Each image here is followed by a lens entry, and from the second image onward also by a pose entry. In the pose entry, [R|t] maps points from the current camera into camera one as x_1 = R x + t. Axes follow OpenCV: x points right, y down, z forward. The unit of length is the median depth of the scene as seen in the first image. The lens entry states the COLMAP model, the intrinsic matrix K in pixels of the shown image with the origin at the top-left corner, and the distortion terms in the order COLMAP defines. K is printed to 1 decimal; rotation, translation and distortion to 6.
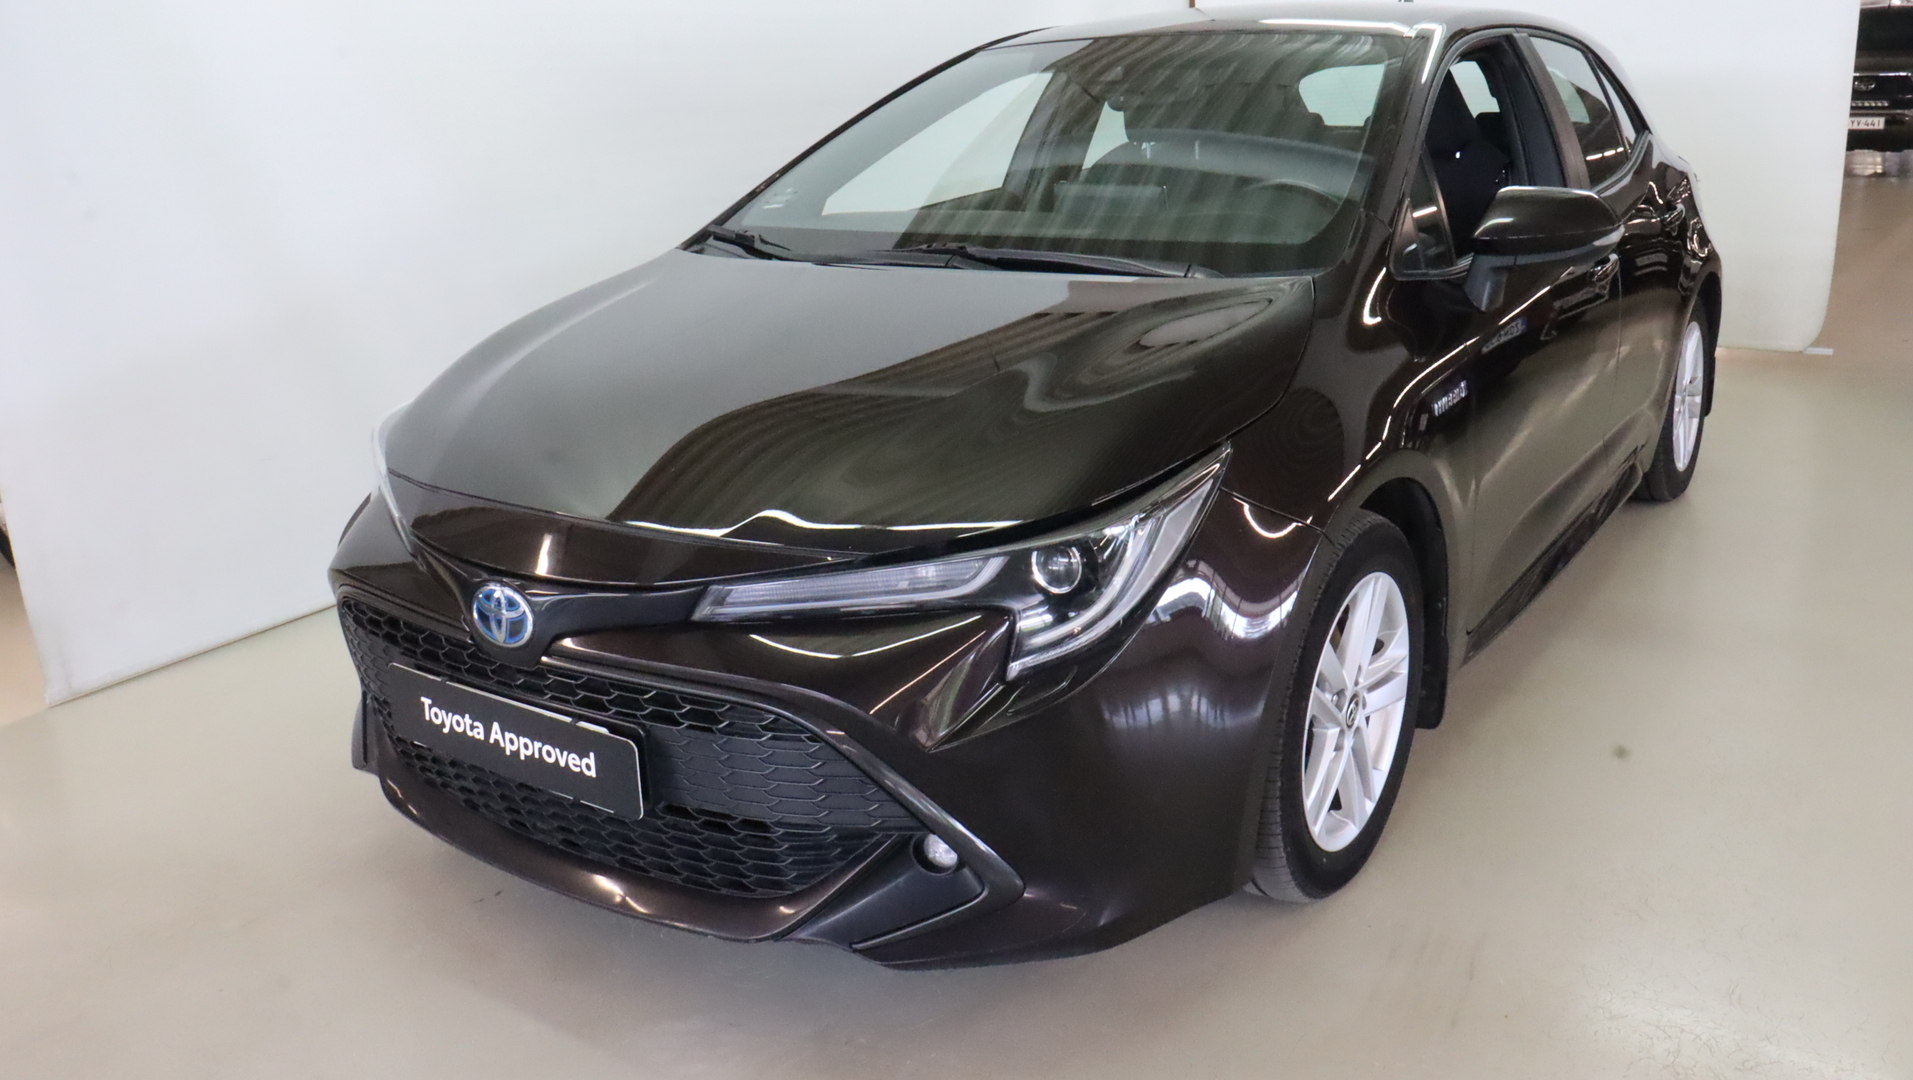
lens RADIAL K [[1463.3, 0, 956.5], [0, 1463.3, 540.0], [0, 0, 1]] dist [-0.083921, 0.003013]
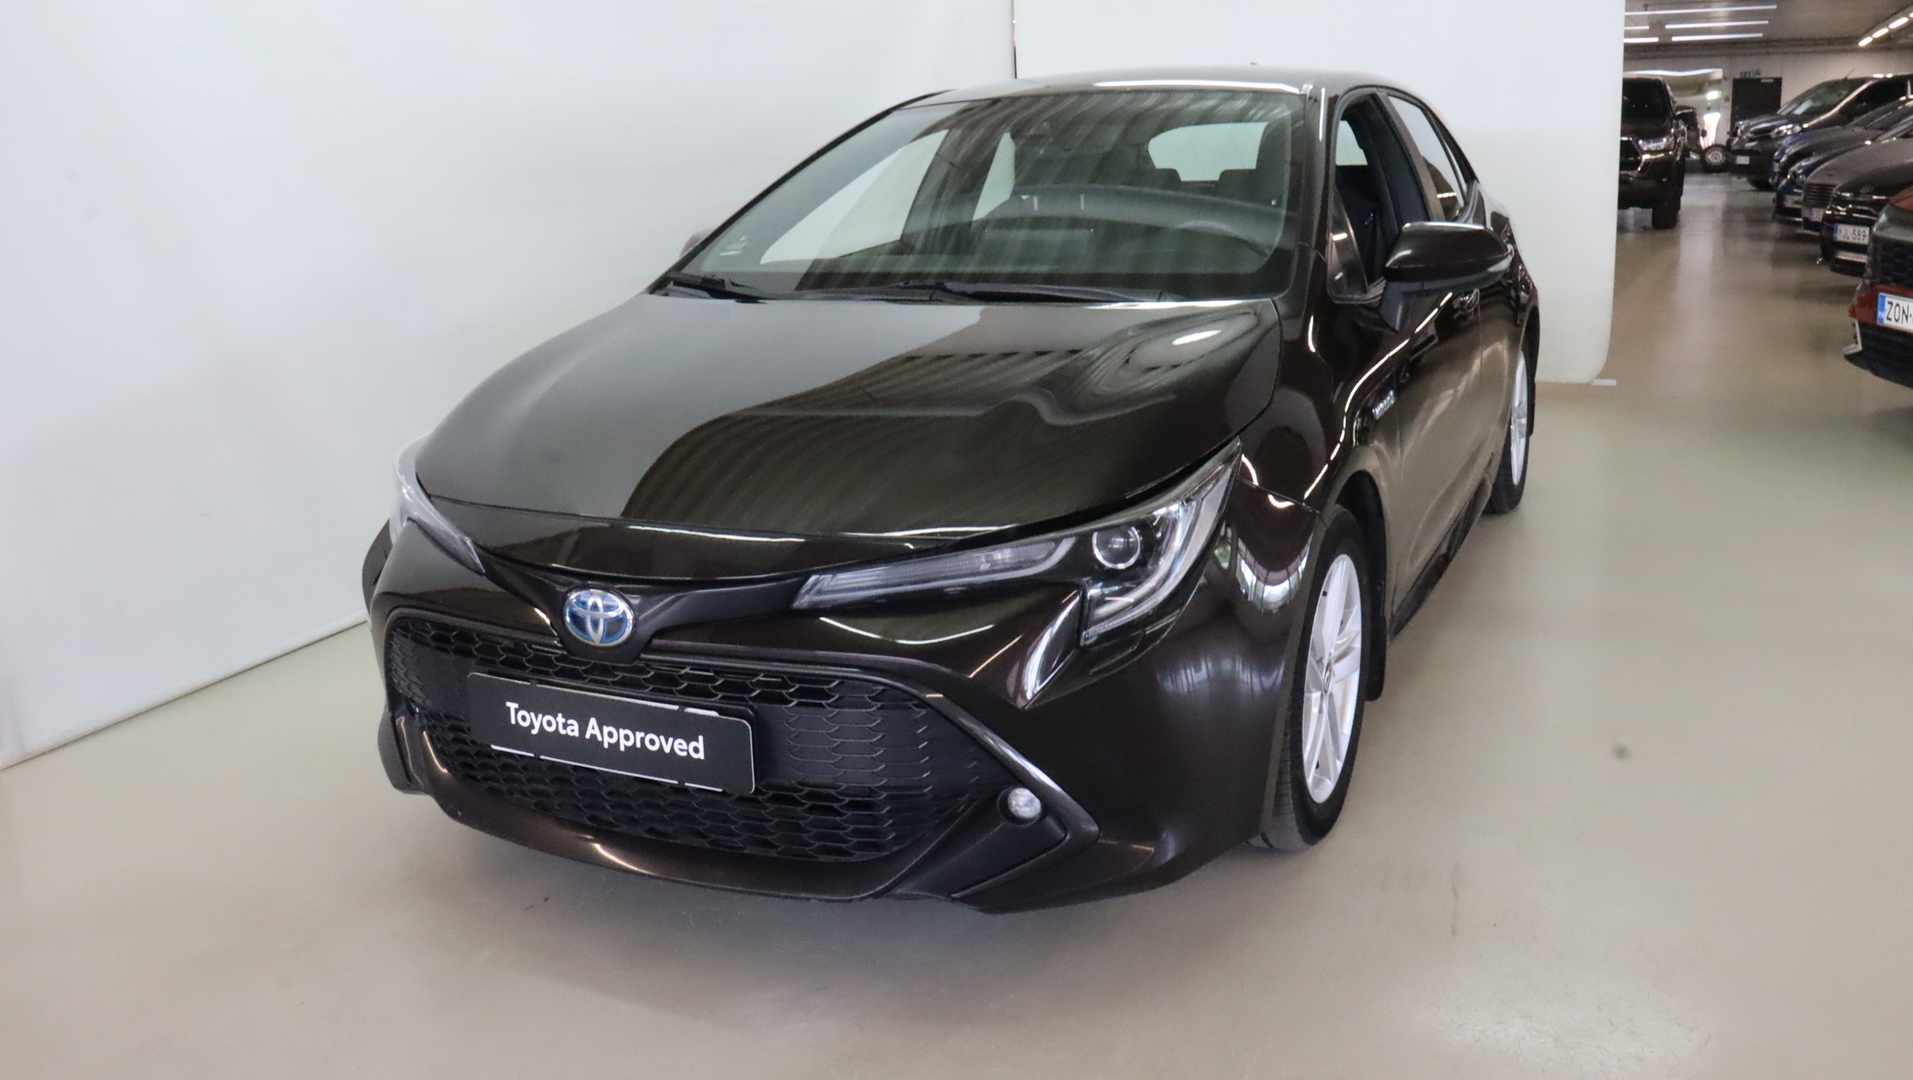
lens RADIAL K [[1463.3, 0, 956.5], [0, 1463.3, 540.0], [0, 0, 1]] dist [-0.083921, 0.003013]
pose [[0.989079, -0.038903, 0.142162, -0.194411], [0.045227, 0.998113, -0.041521, 0.050047], [-0.140279, 0.047497, 0.988972, -0.099999]]
